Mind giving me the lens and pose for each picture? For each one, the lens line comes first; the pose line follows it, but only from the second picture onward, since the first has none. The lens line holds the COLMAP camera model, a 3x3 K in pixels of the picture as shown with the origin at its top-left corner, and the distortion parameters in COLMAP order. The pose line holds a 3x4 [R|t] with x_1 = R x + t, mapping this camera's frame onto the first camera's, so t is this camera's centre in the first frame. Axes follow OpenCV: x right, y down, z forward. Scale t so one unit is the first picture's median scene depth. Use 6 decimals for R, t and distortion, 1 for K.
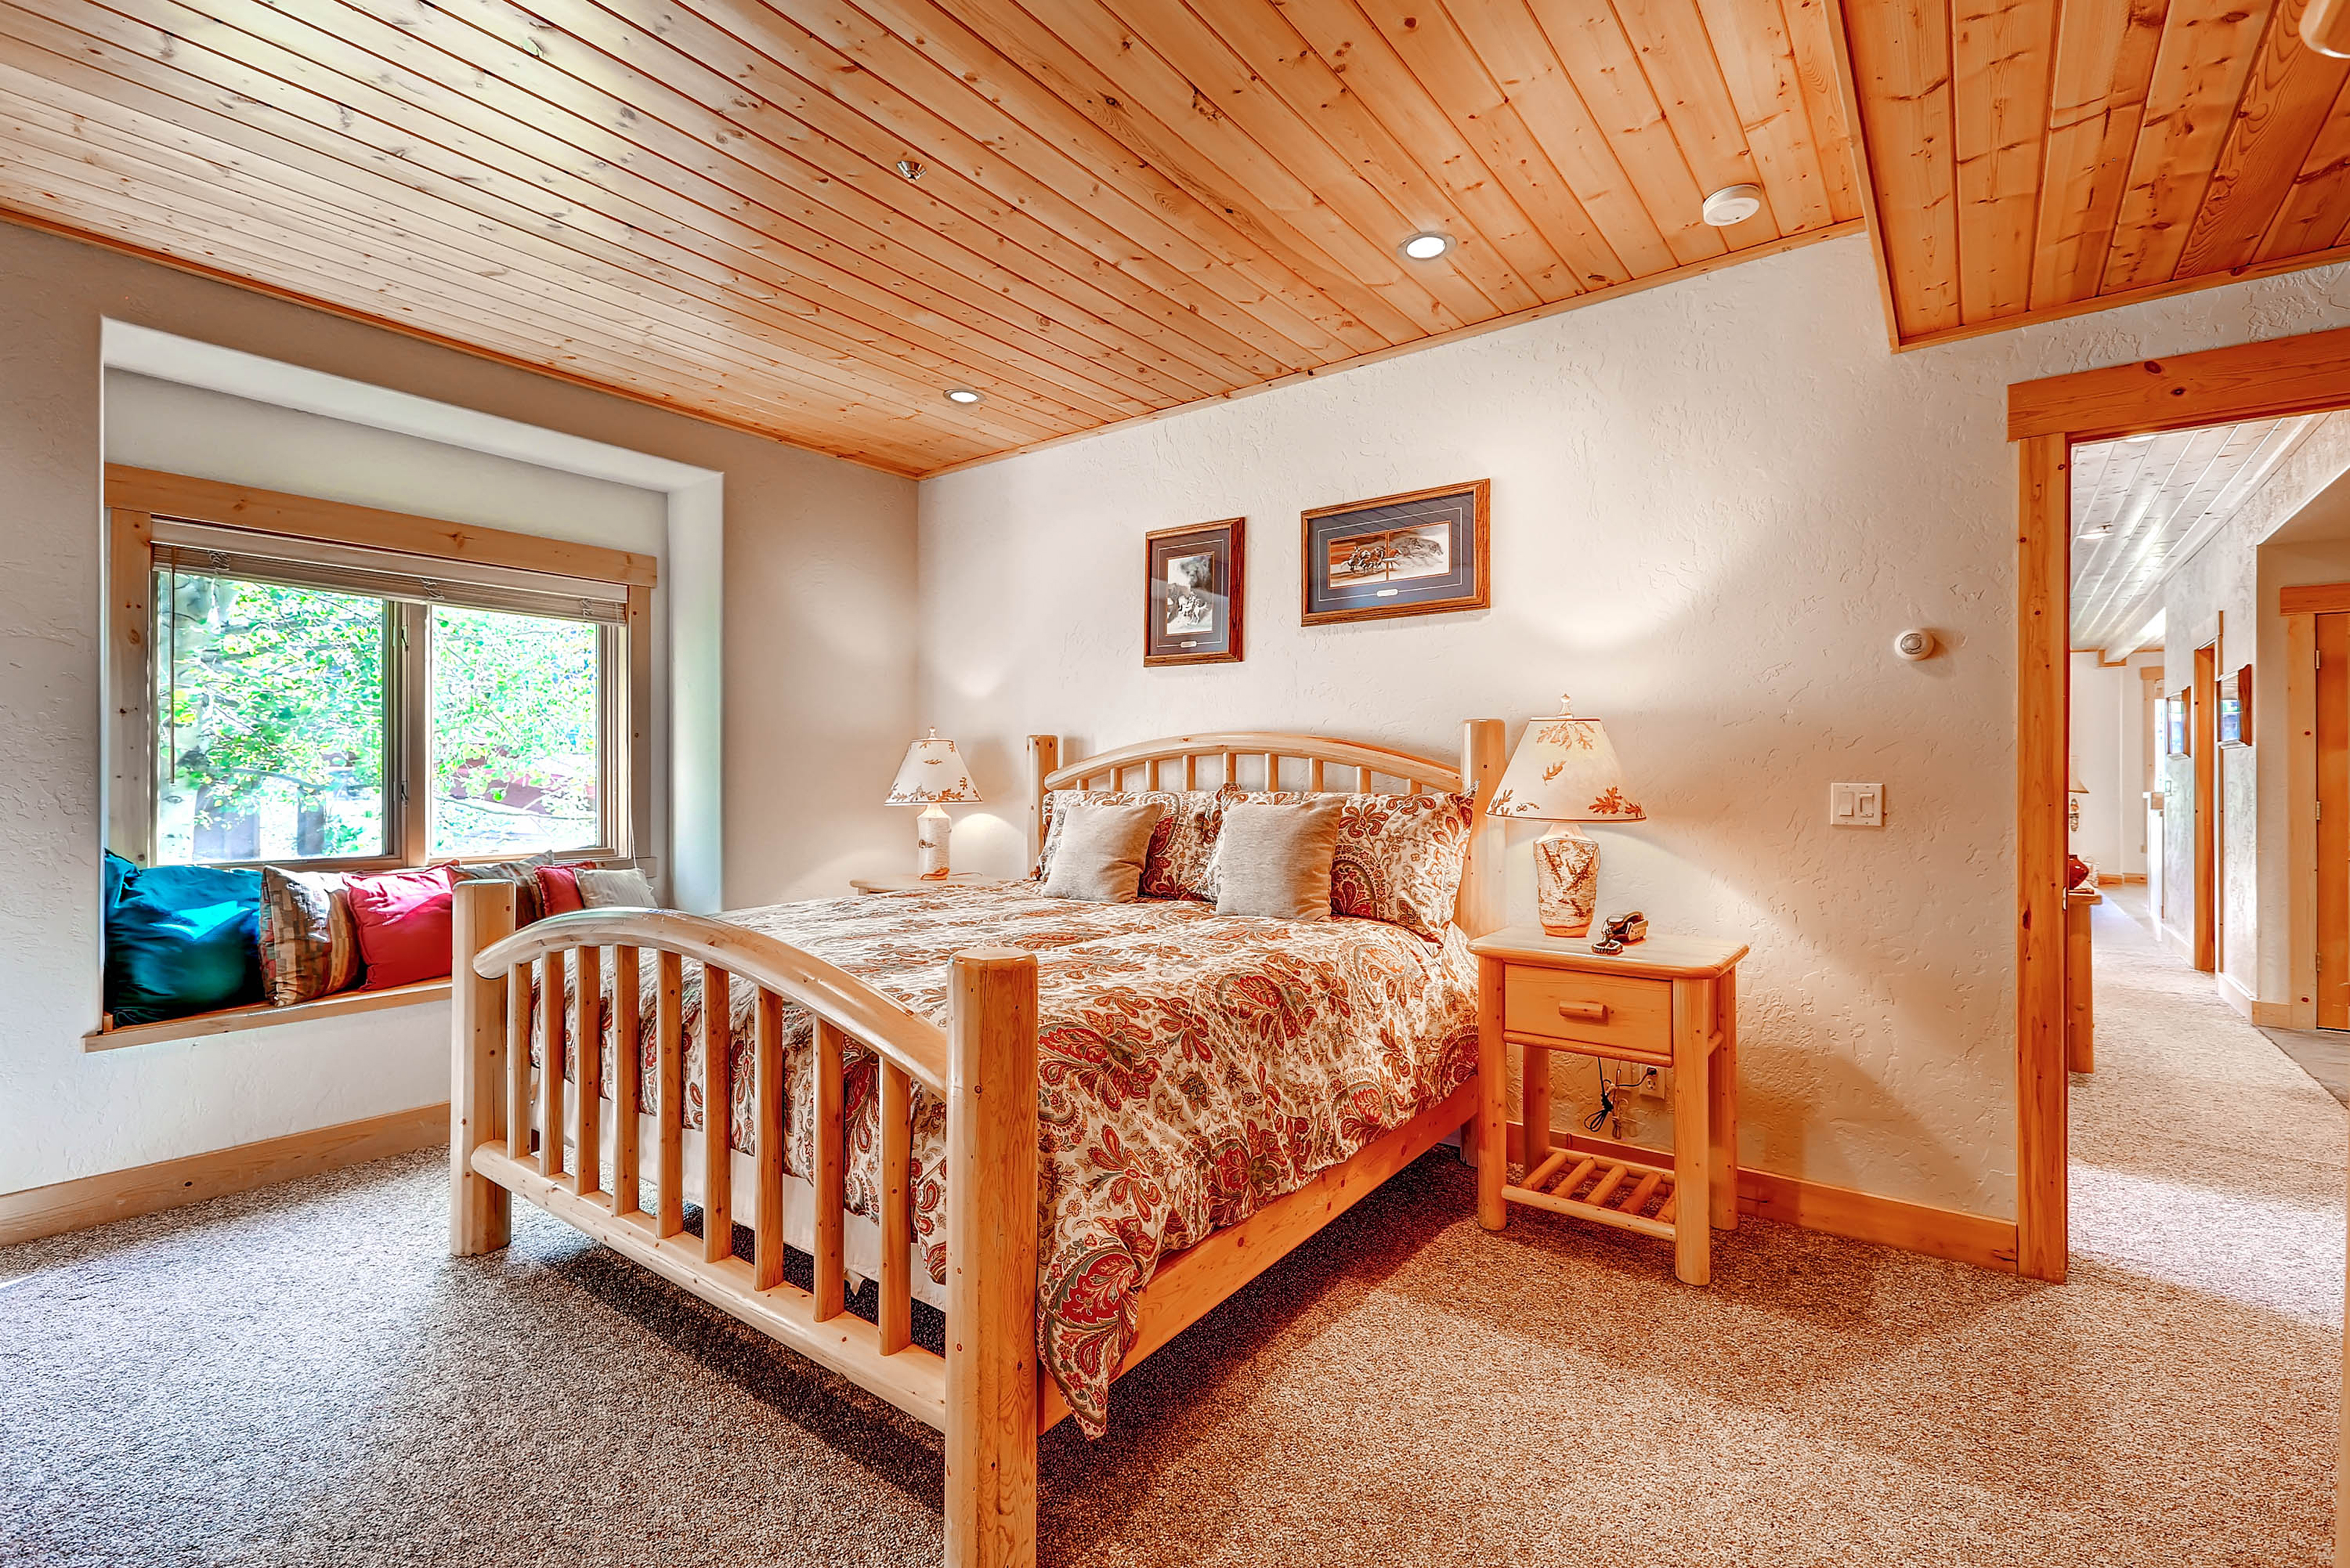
lens RADIAL K [[1049.8, 0, 1175.0], [0, 1049.8, 784.0], [0, 0, 1]] dist [-0.000566, -0.000126]
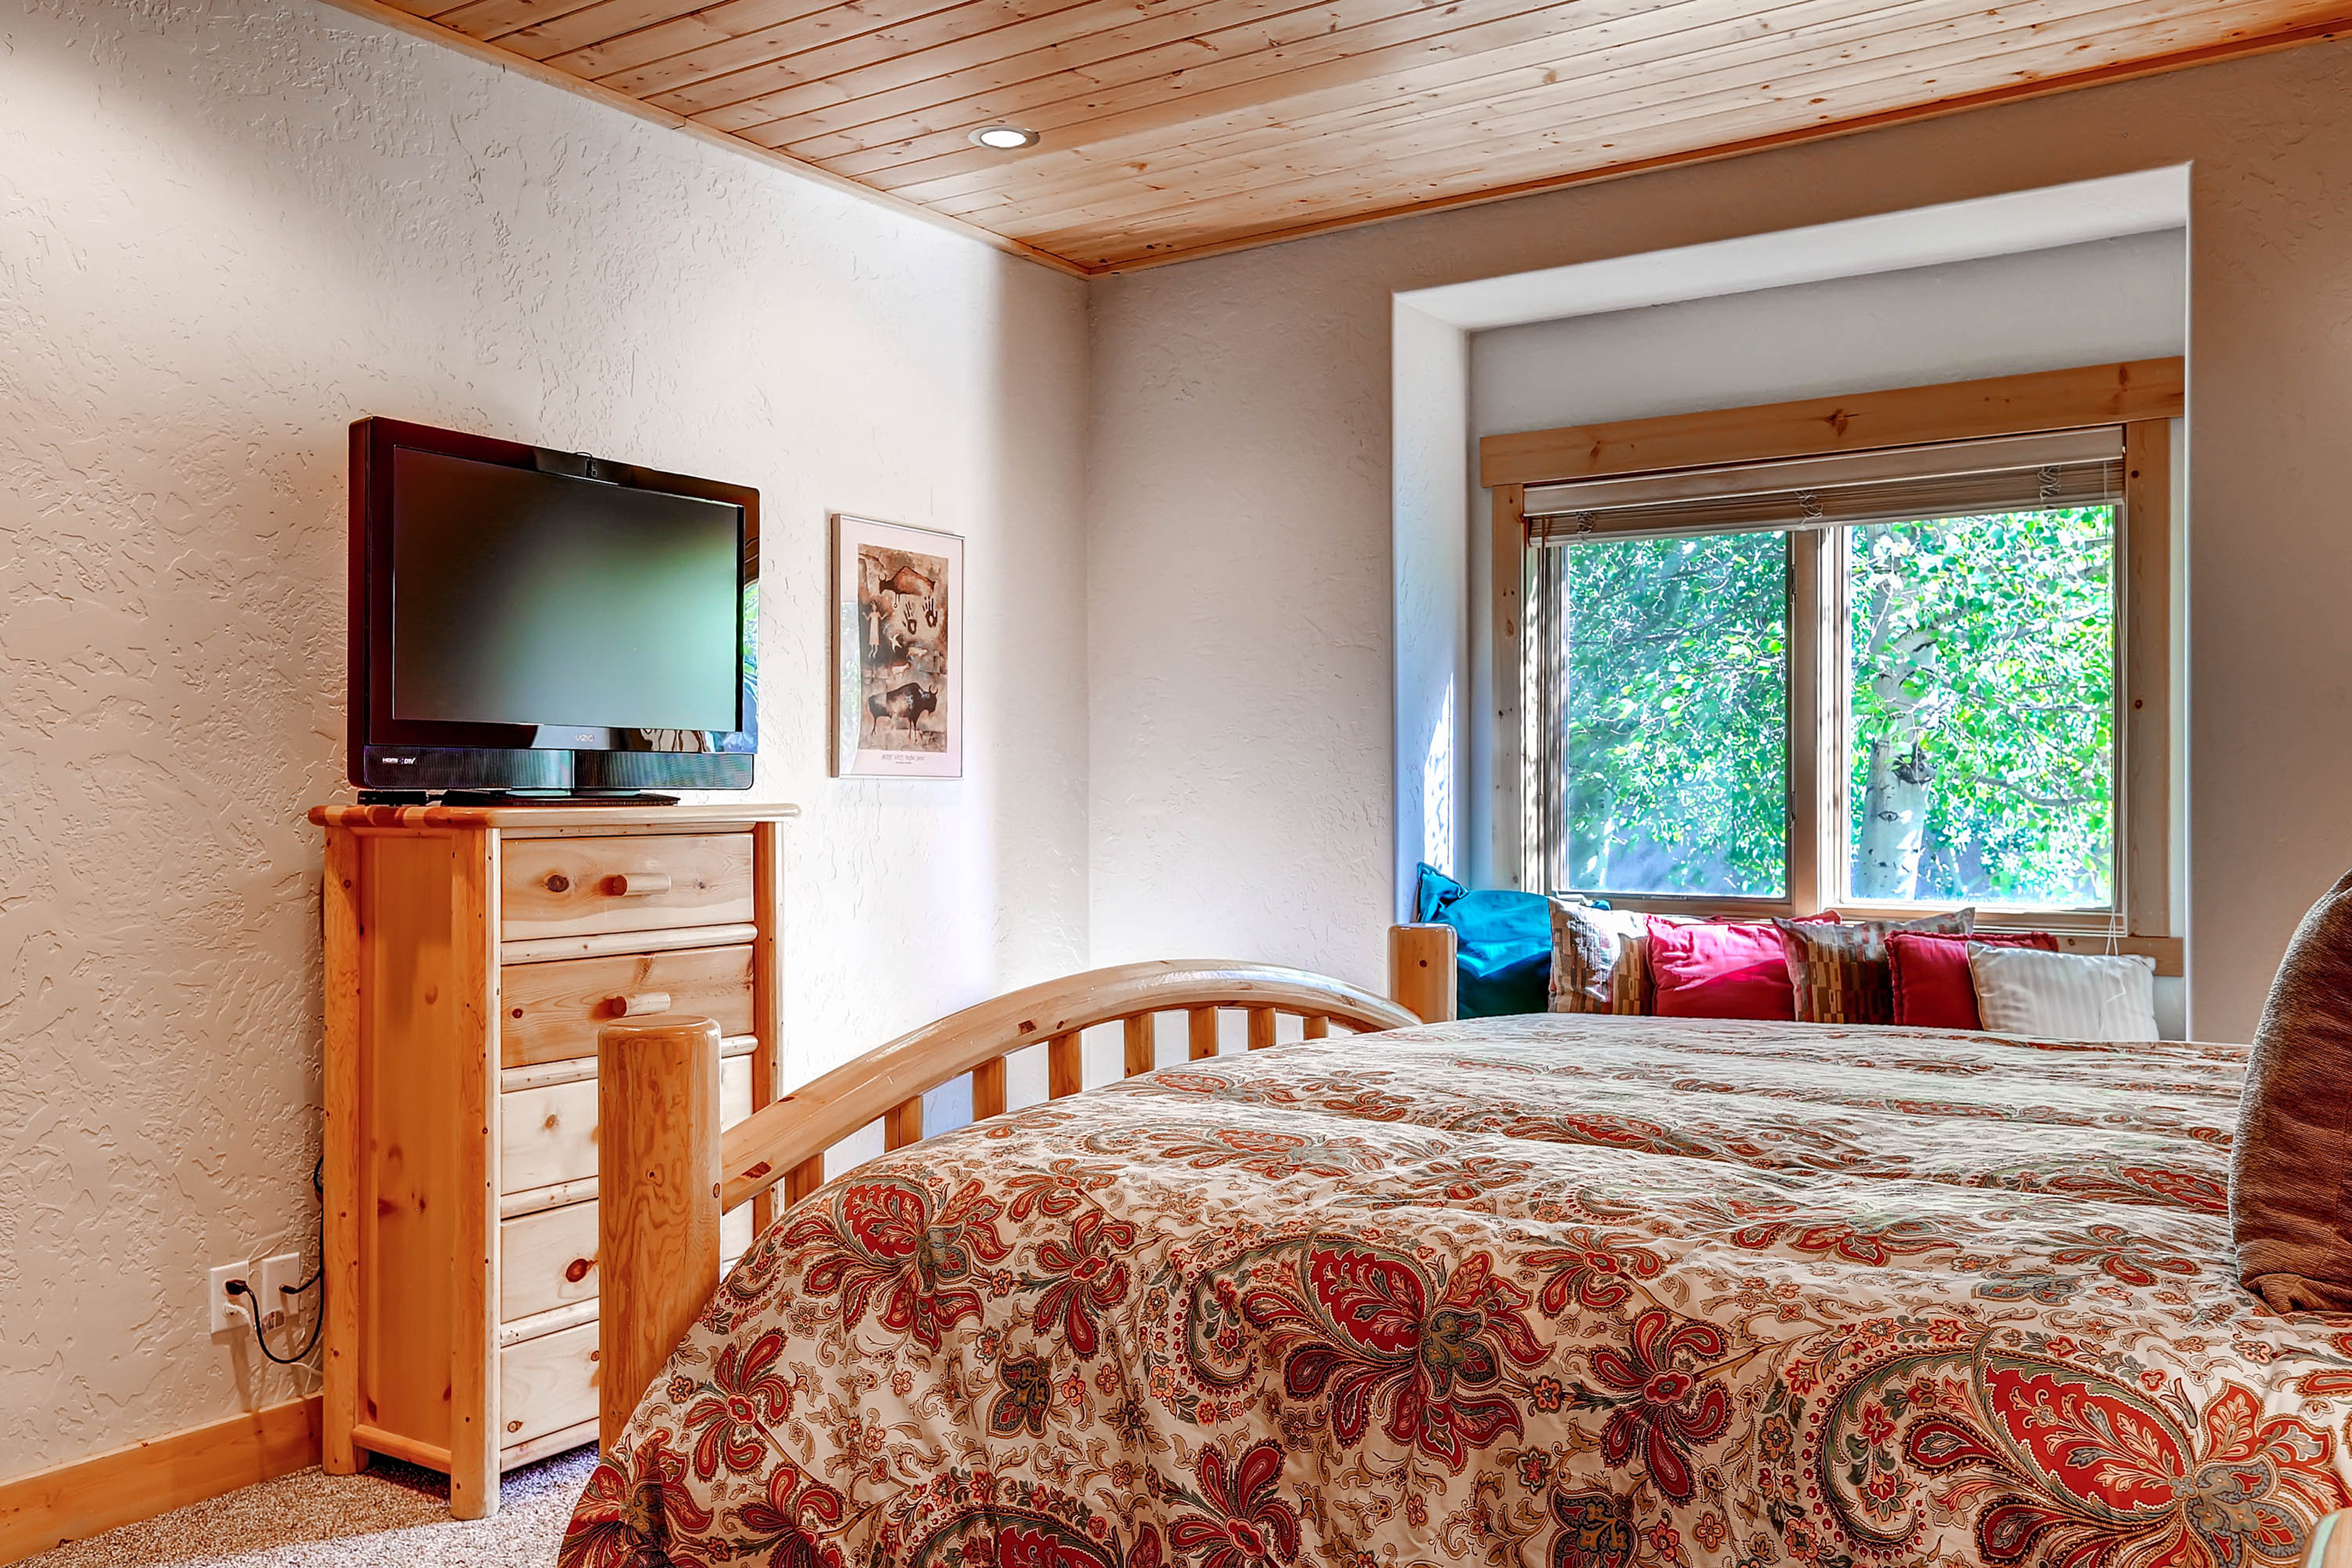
lens RADIAL K [[1935.2, 0, 1176.0], [0, 1935.2, 784.0], [0, 0, 1]] dist [0.044053, -0.000595]
pose [[0.047489, -0.004180, -0.998863, 0.702174], [0.000643, 0.999991, -0.004154, -0.003432], [0.998872, -0.000445, 0.047491, 0.730326]]
